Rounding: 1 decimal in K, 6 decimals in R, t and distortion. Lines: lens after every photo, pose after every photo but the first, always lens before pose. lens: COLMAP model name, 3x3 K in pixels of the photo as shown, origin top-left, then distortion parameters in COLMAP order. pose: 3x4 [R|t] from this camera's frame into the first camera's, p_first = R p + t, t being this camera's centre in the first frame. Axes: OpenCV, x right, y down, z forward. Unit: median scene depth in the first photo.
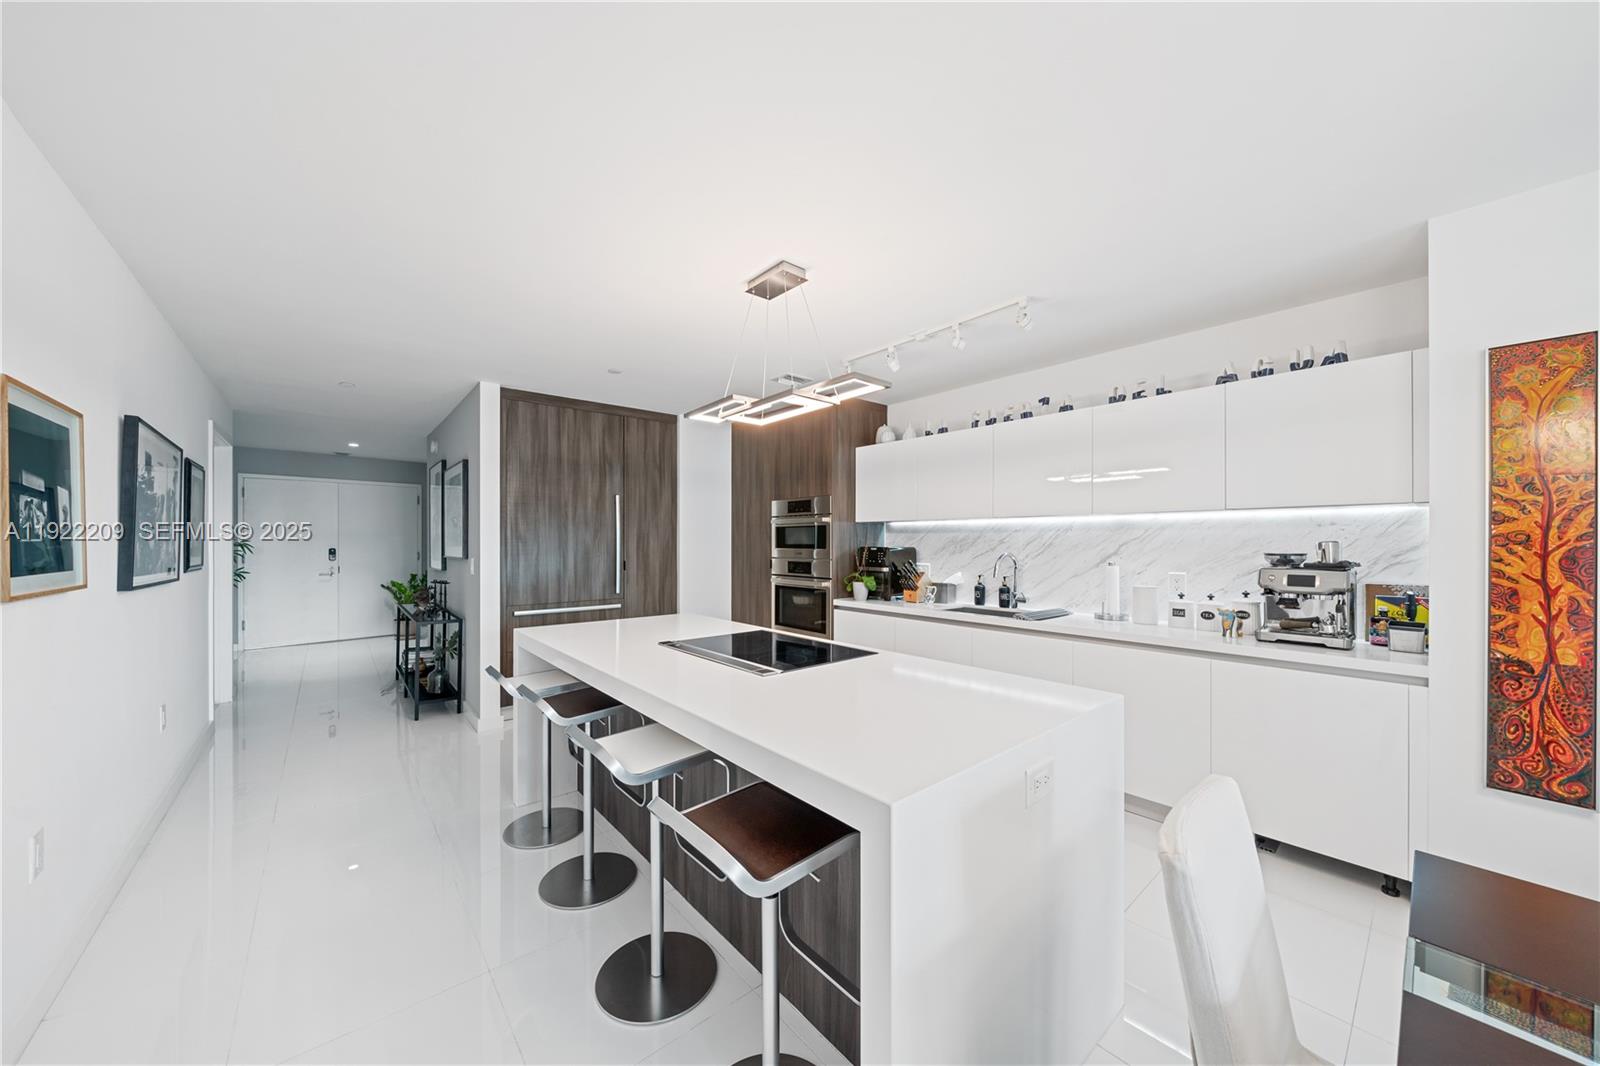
lens RADIAL K [[557.1, 0, 797.0], [0, 557.1, 540.2], [0, 0, 1]] dist [-0.005302, 0.000945]
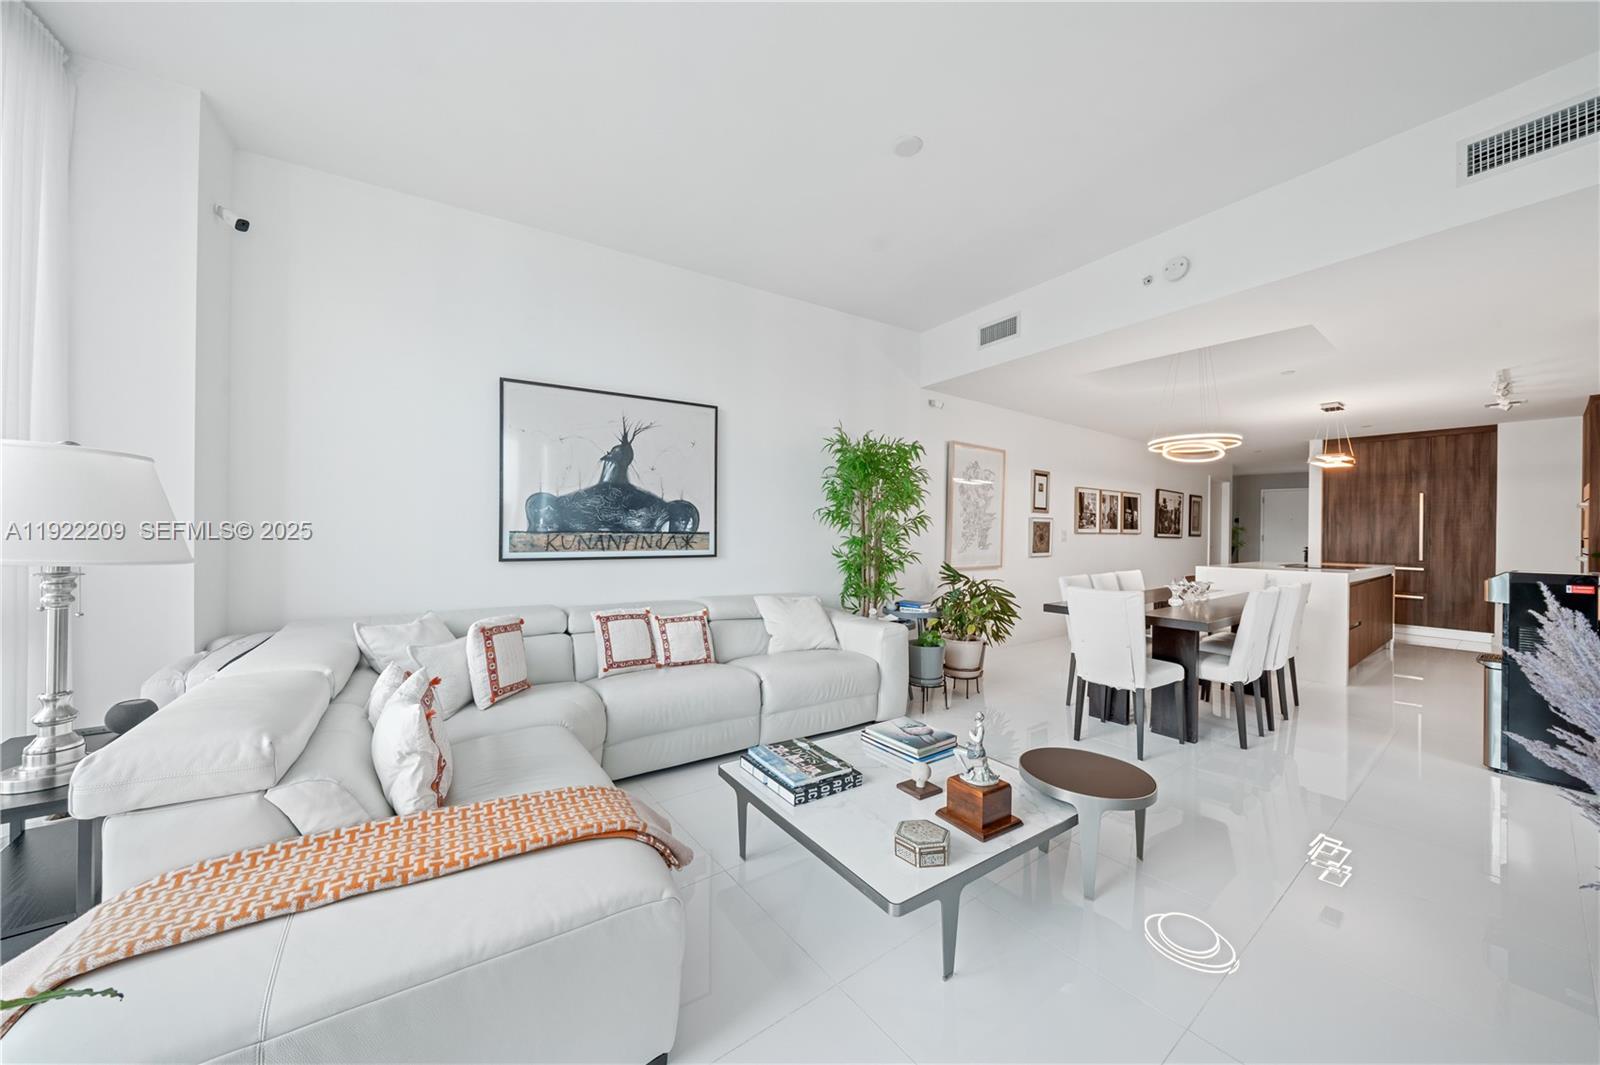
lens RADIAL K [[557.1, 0, 788.9], [0, 557.1, 532.3], [0, 0, 1]] dist [-0.005302, 0.000945]
pose [[-0.069258, 0.003729, -0.997592, 1.664980], [-0.010152, 0.999939, 0.004442, 0.042958], [0.997547, 0.010436, -0.069216, -0.739839]]
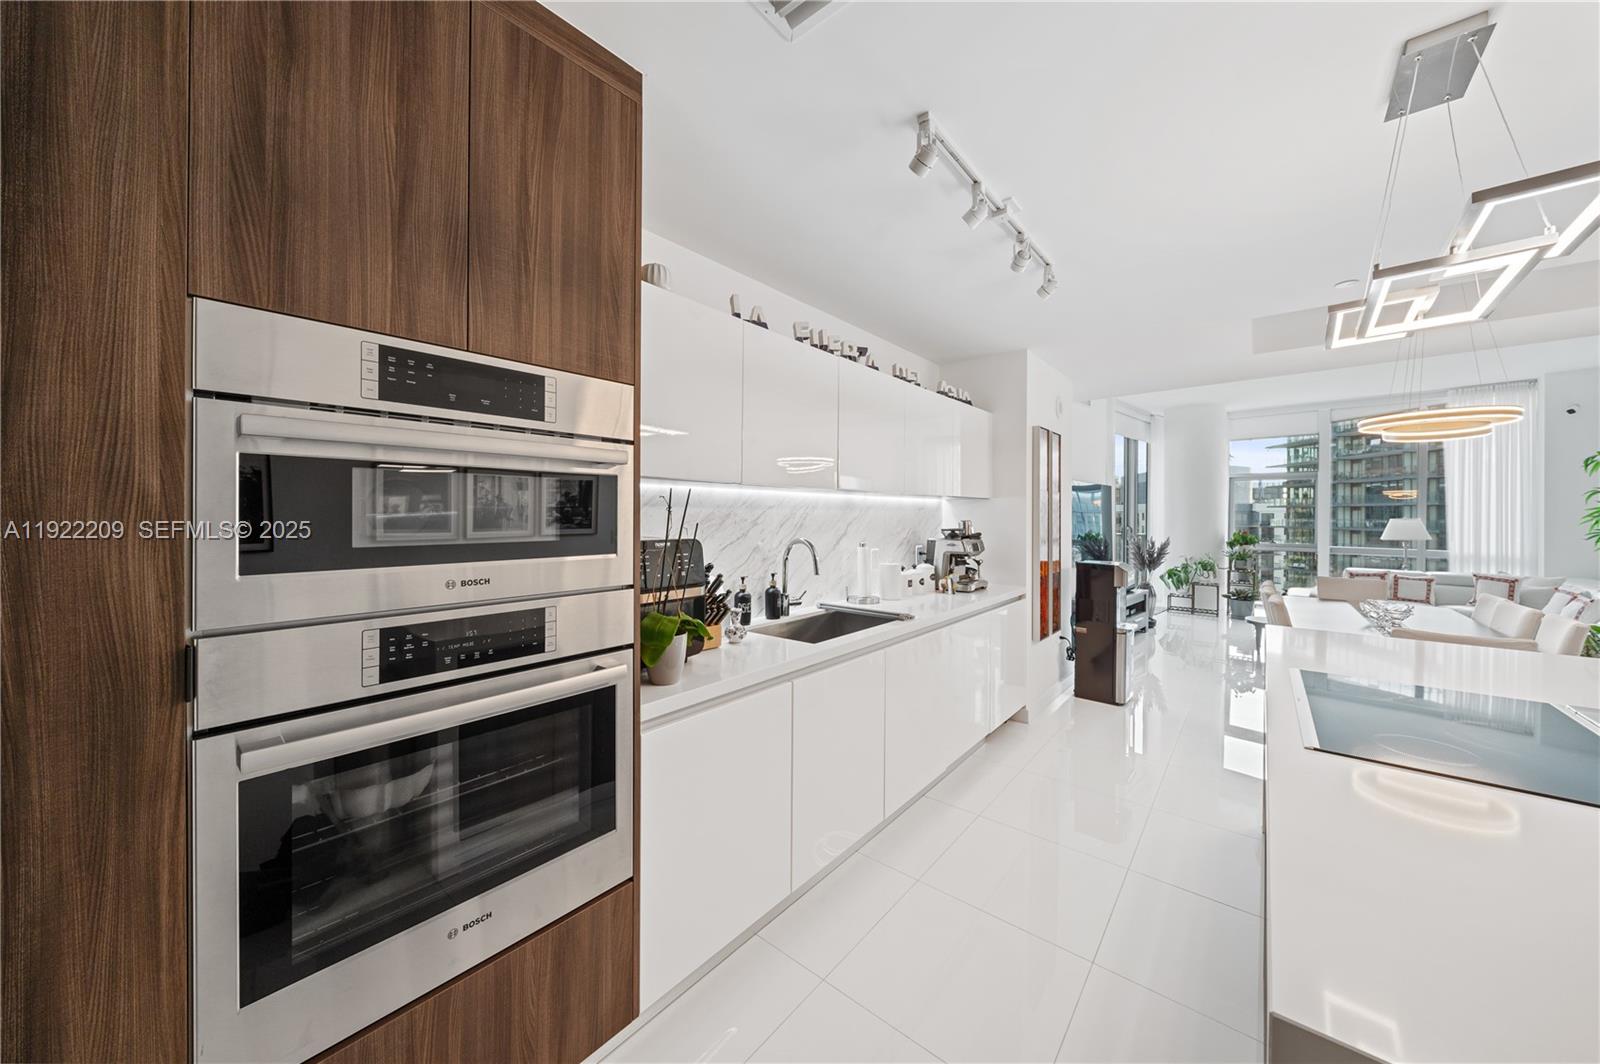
lens RADIAL K [[557.1, 0, 798.5], [0, 557.1, 513.9], [0, 0, 1]] dist [-0.005302, 0.000945]
pose [[-0.167410, -0.001257, 0.985887, -0.344229], [-0.006336, 0.999980, 0.000199, -0.009560], [-0.985867, -0.006214, -0.167415, 1.208313]]
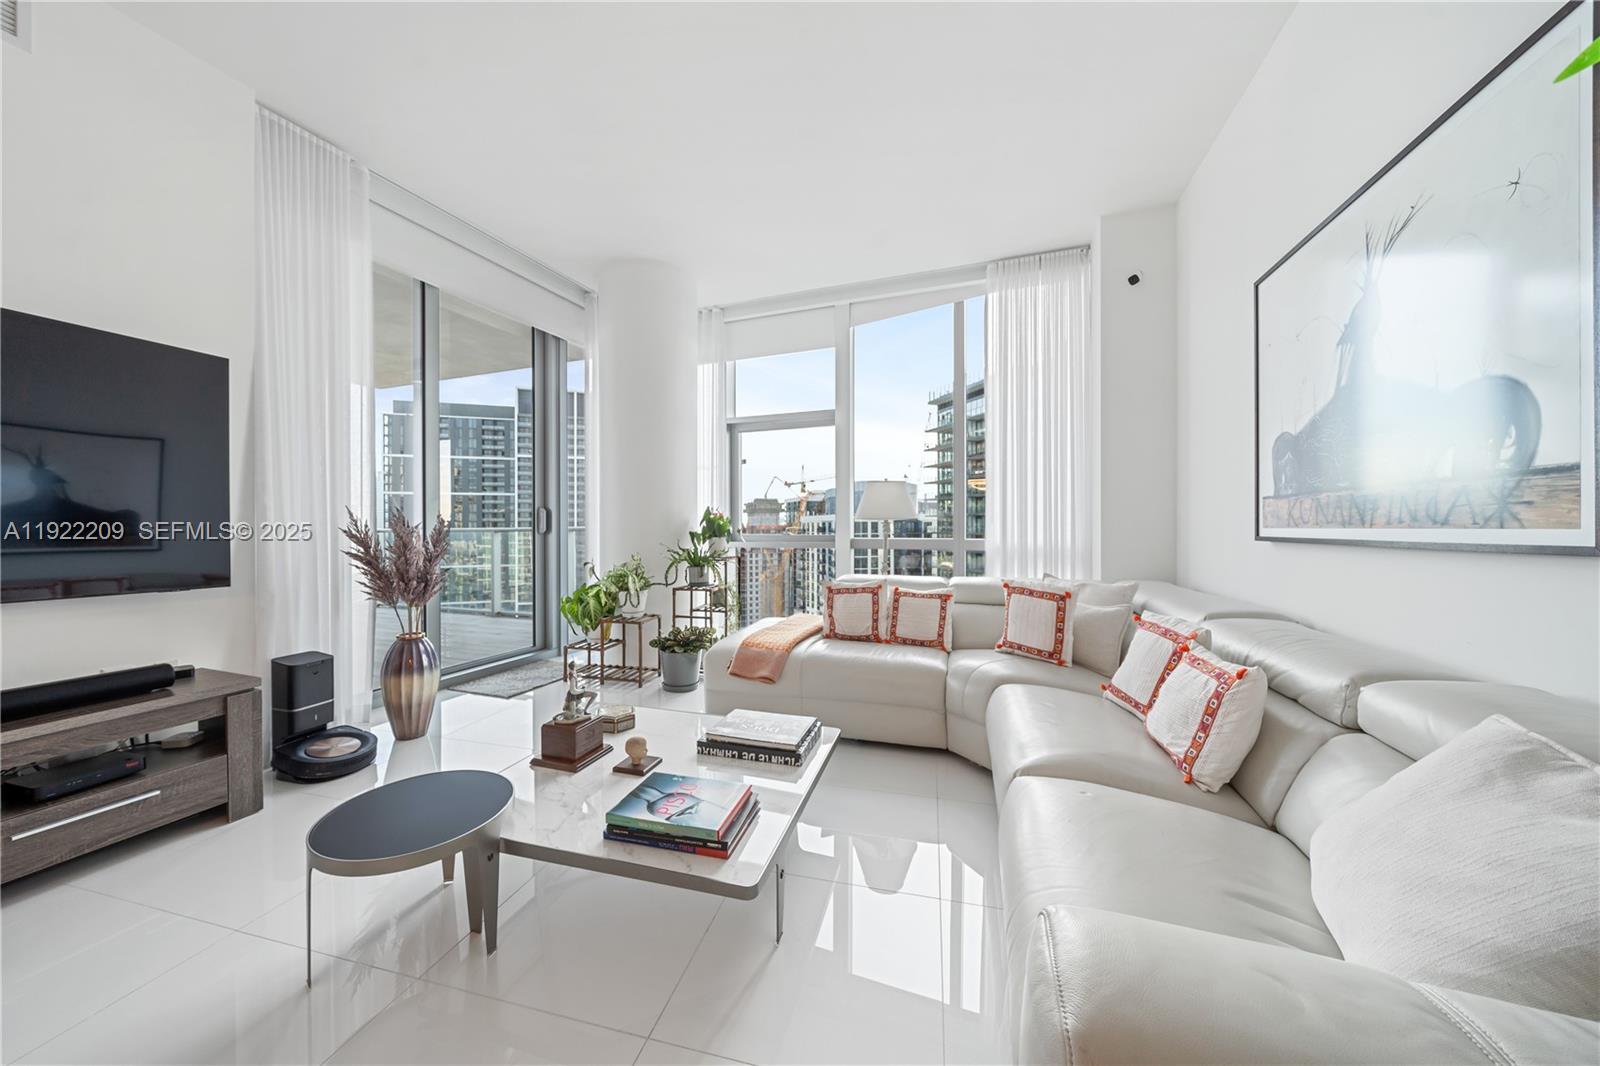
lens RADIAL K [[557.1, 0, 791.9], [0, 557.1, 526.7], [0, 0, 1]] dist [-0.005302, 0.000945]
pose [[-0.581839, 0.000262, 0.813304, 0.533573], [0.000776, 1.000000, 0.000232, 0.084451], [-0.813304, 0.000766, -0.581839, -0.444433]]
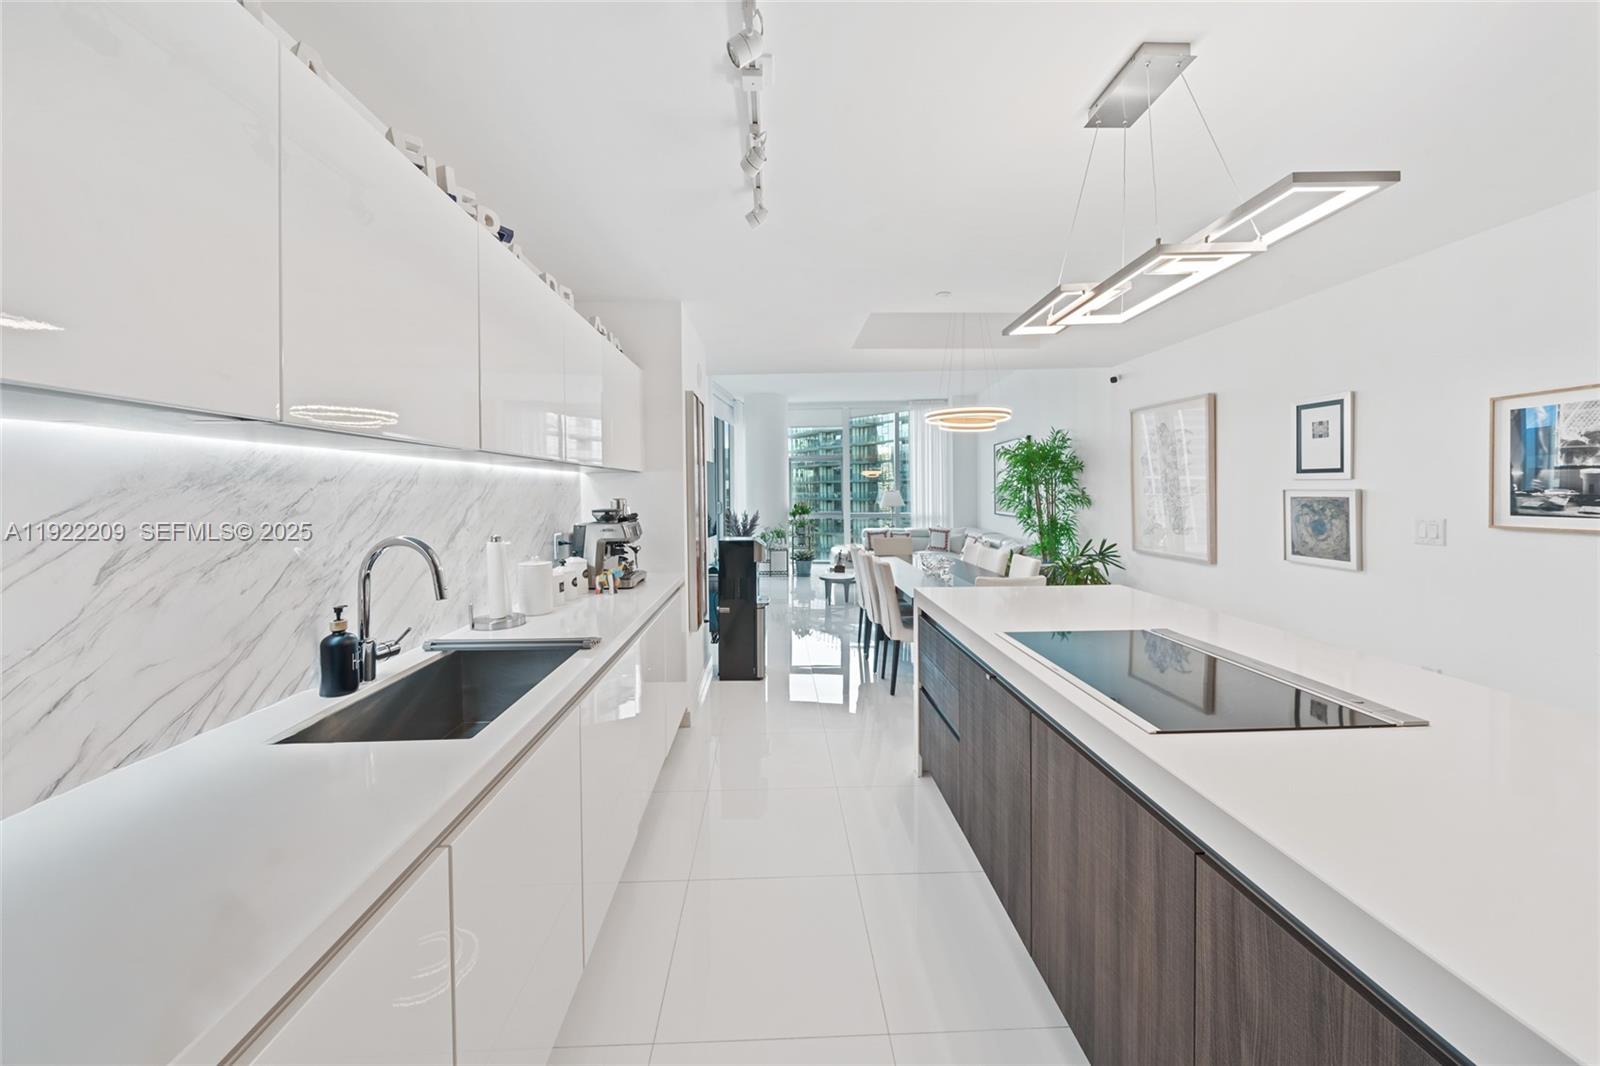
lens RADIAL K [[557.1, 0, 790.7], [0, 557.1, 498.8], [0, 0, 1]] dist [-0.005302, 0.000945]
pose [[-0.781359, -0.001466, 0.624080, -0.085823], [0.008539, 0.999879, 0.013040, -0.007552], [-0.624023, 0.015518, -0.781252, 1.221720]]
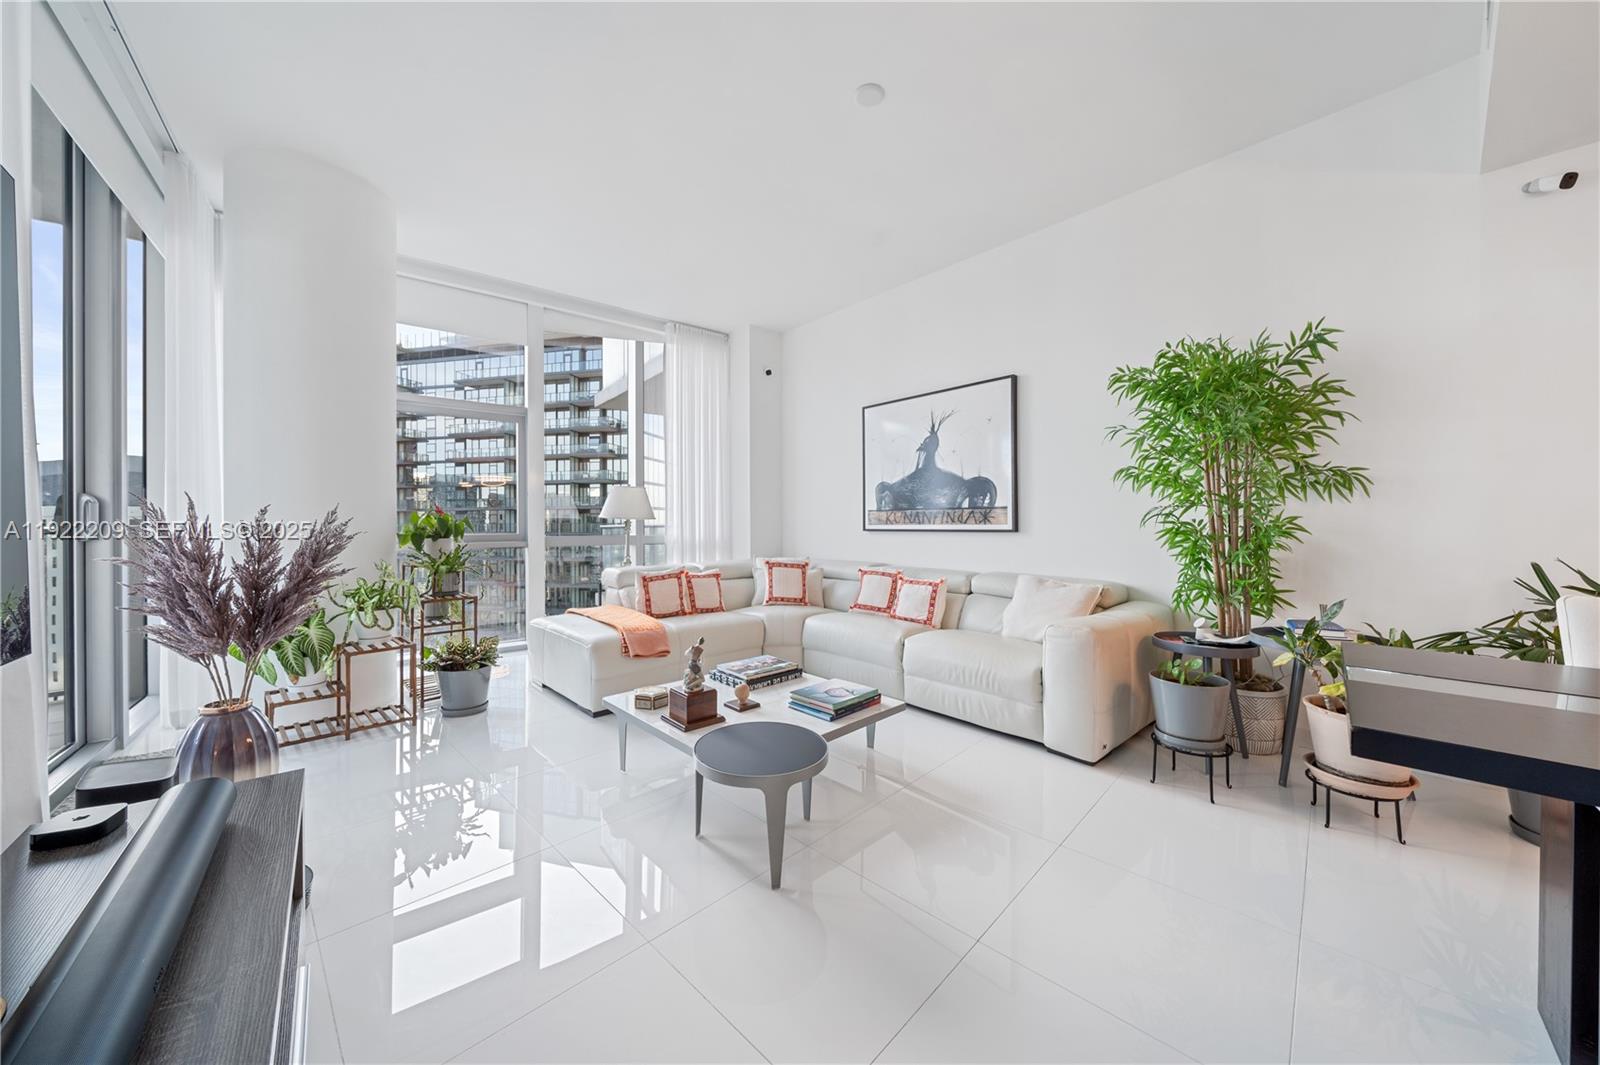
lens RADIAL K [[557.1, 0, 792.5], [0, 557.1, 525.5], [0, 0, 1]] dist [-0.005302, 0.000945]
pose [[-0.995845, 0.004915, -0.090935, 1.060634], [0.004622, 0.999983, 0.003431, 0.082184], [0.090950, 0.002996, -0.995851, 0.089490]]
